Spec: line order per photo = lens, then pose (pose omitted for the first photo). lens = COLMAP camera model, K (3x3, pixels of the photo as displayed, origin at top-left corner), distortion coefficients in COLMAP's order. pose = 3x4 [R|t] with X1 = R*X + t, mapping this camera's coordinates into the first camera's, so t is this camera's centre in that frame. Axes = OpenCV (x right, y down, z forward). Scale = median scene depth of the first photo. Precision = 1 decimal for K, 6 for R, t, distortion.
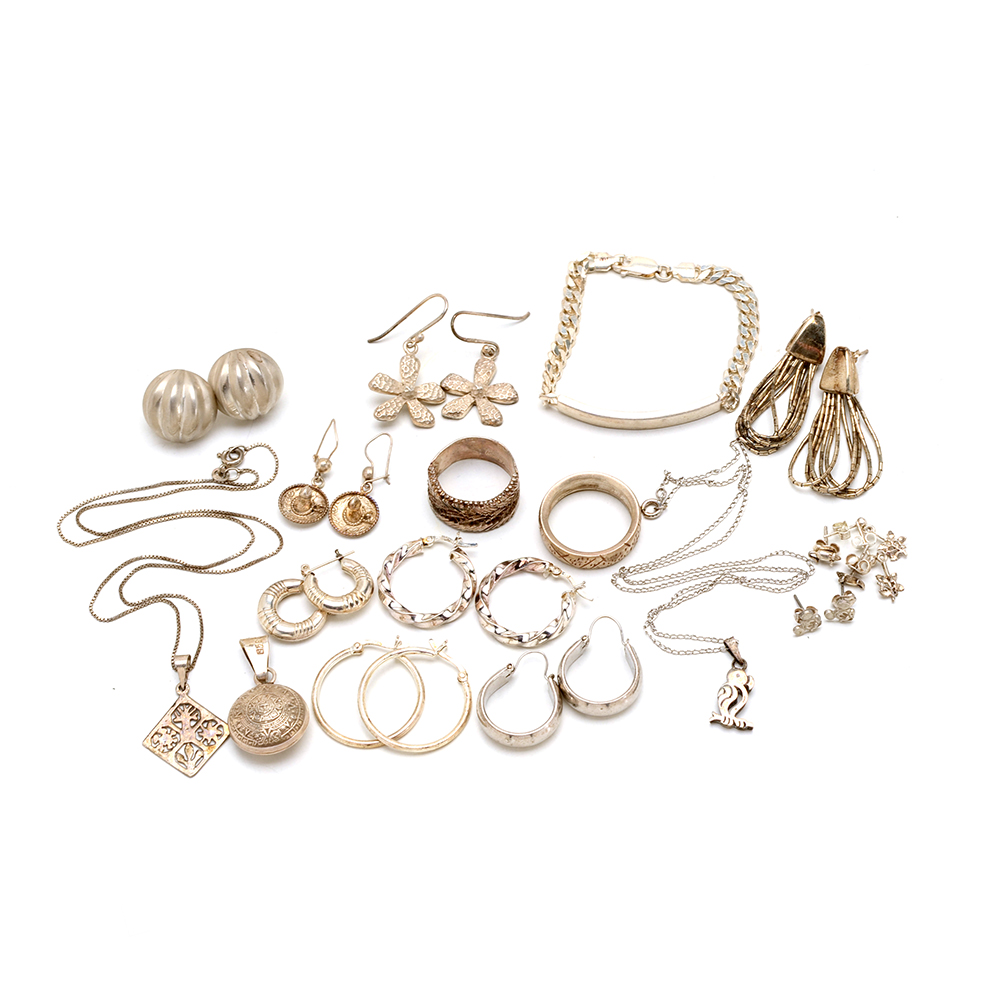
lens RADIAL K [[4340.7, 0, 498.4], [0, 4340.7, 498.4], [0, 0, 1]] dist [0.084266, 0.000000]
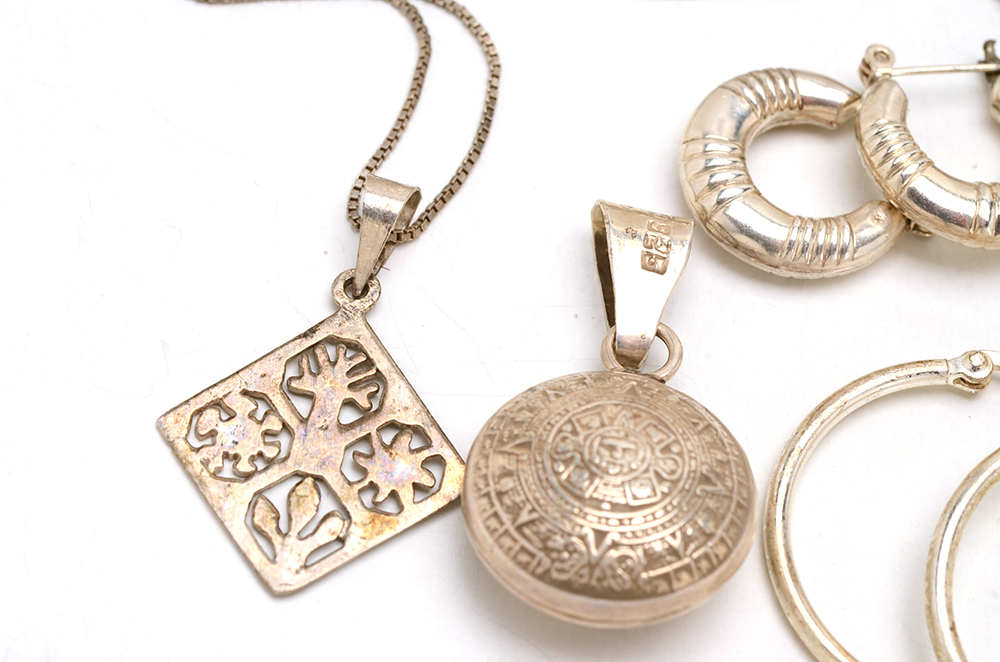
lens RADIAL K [[2809.0, 0, 496.8], [0, 2809.0, 330.1], [0, 0, 1]] dist [-0.037832, 0.000000]
pose [[0.937697, 0.346949, -0.018709, -0.059543], [-0.346960, 0.937876, 0.002752, 0.042441], [0.018501, 0.003911, 0.999821, 0.813085]]
